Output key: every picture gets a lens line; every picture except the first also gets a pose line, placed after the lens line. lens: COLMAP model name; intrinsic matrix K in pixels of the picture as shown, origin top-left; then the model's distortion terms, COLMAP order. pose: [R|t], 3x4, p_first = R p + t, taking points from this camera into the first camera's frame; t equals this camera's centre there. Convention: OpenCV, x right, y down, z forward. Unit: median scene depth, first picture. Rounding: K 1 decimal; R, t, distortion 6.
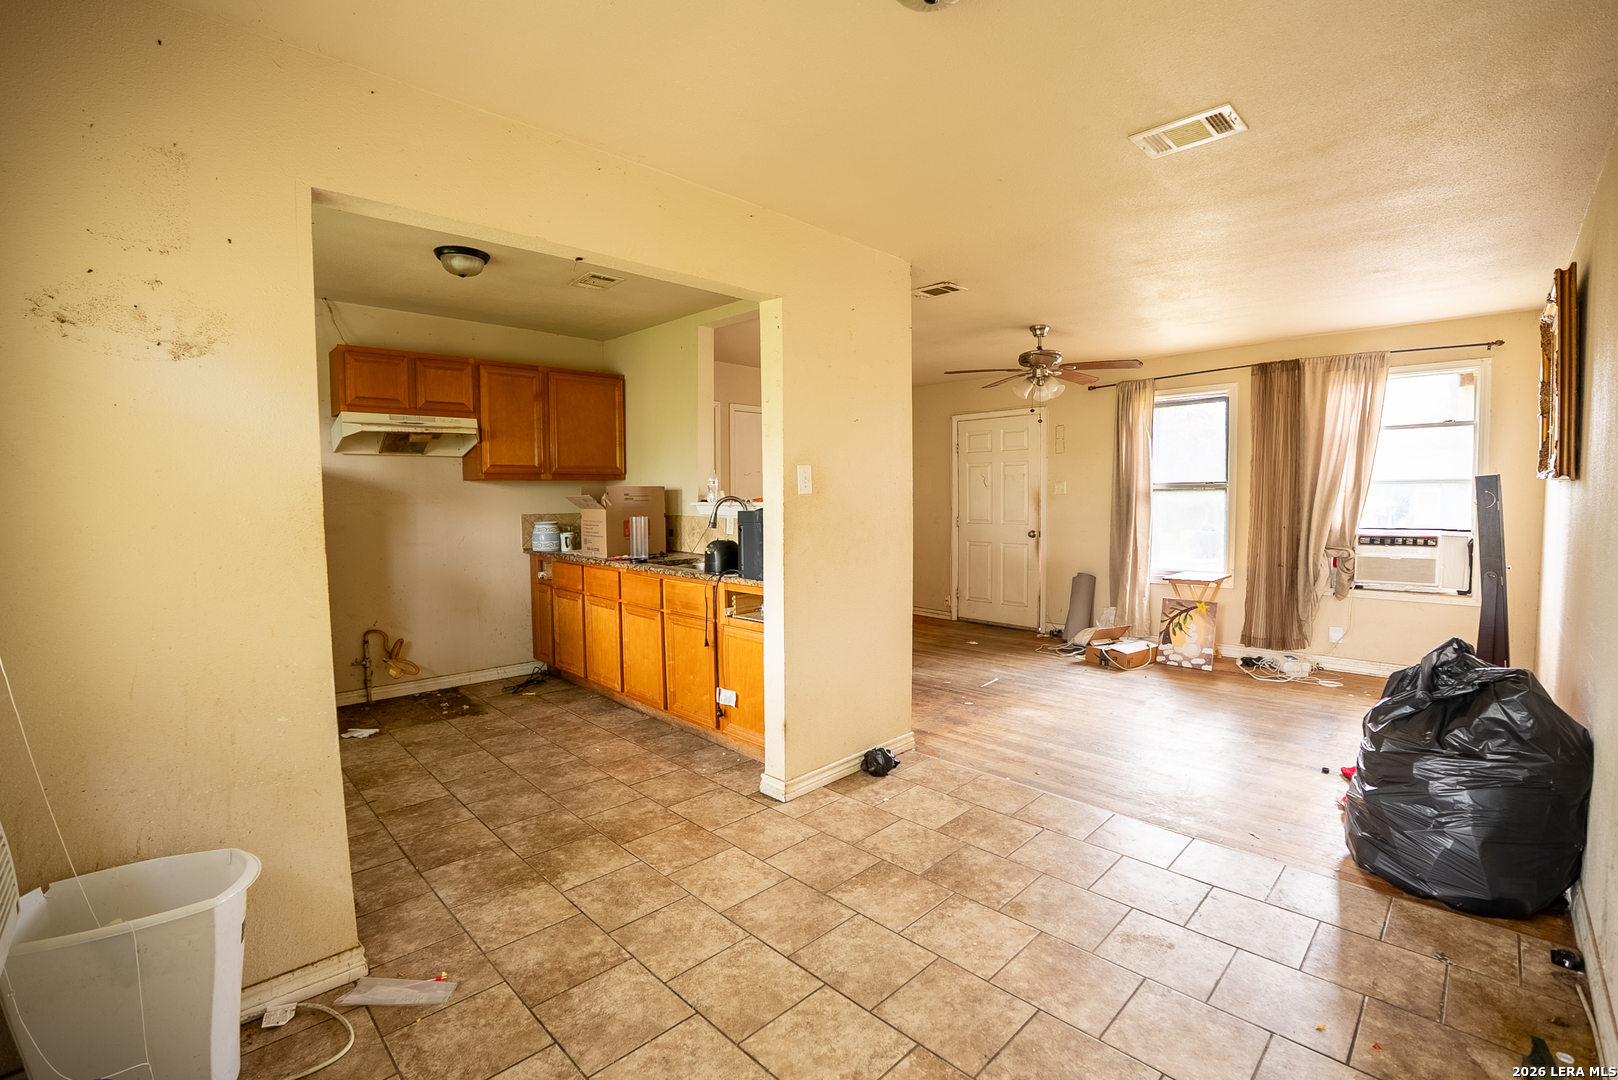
lens RADIAL K [[735.3, 0, 804.6], [0, 735.3, 536.1], [0, 0, 1]] dist [-0.073692, 0.018029]
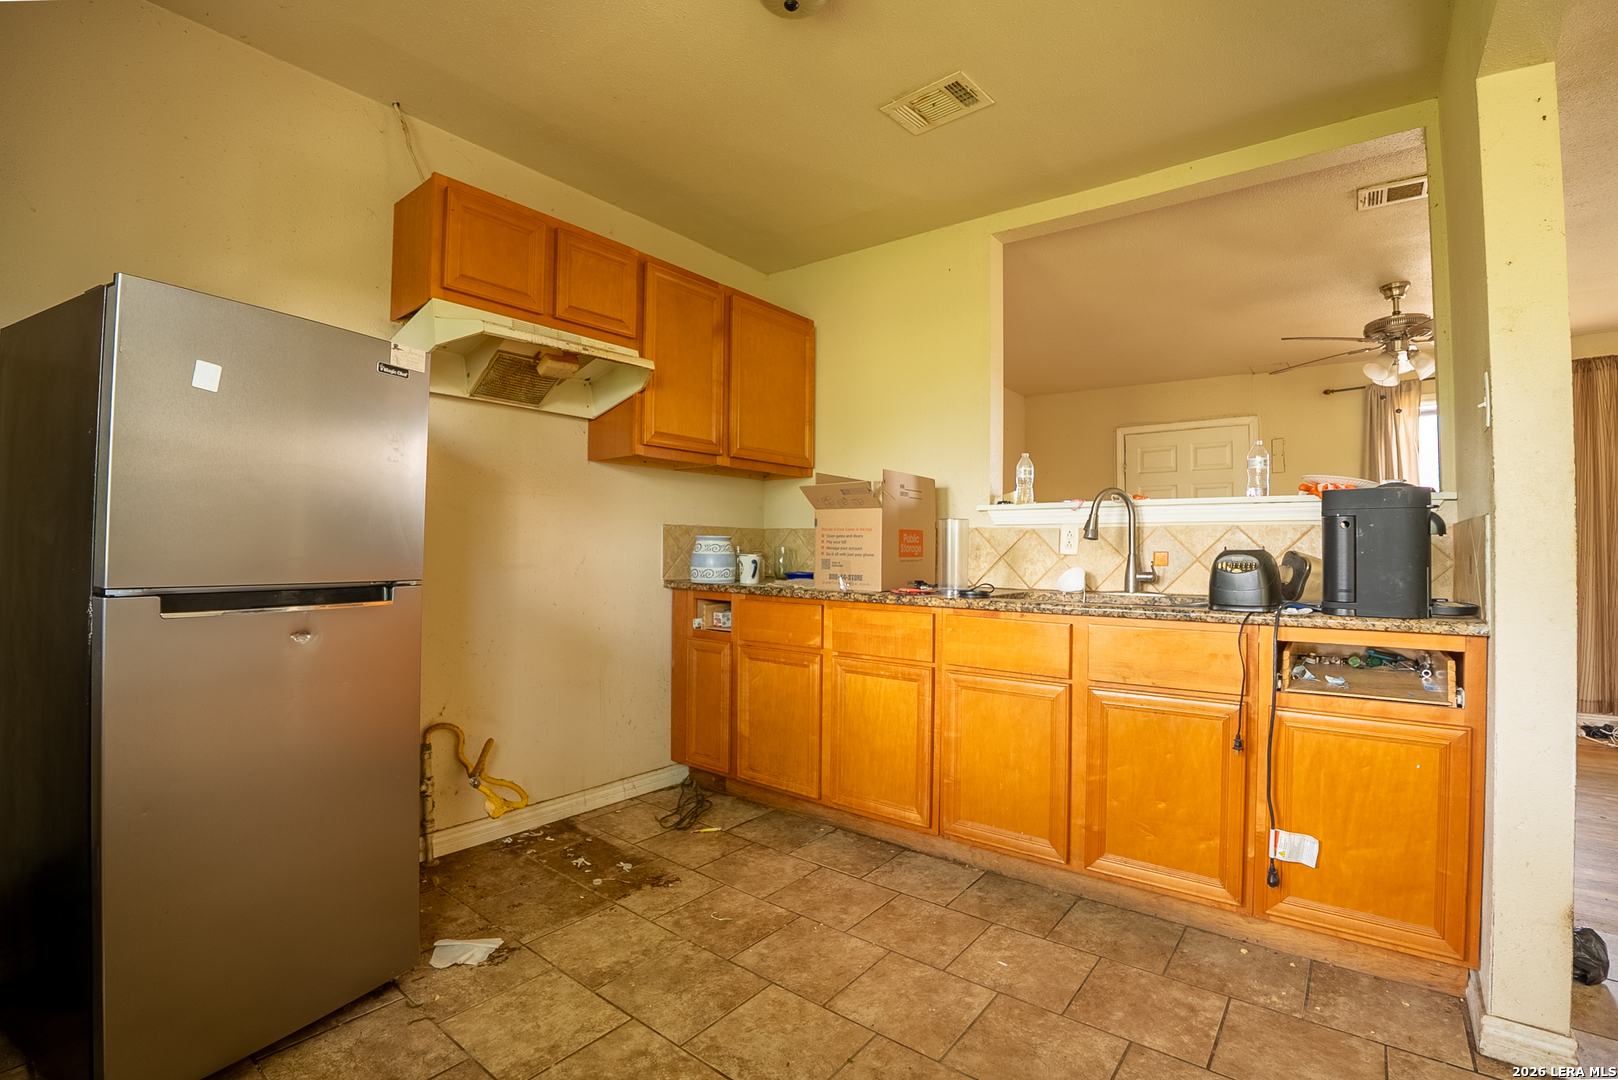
lens RADIAL K [[753.2, 0, 808.6], [0, 753.2, 530.6], [0, 0, 1]] dist [-0.075697, 0.019953]
pose [[0.990009, 0.018643, 0.139768, -0.411735], [-0.007000, 0.996497, -0.083339, 0.032059], [-0.140832, 0.081528, 0.986671, 0.411811]]
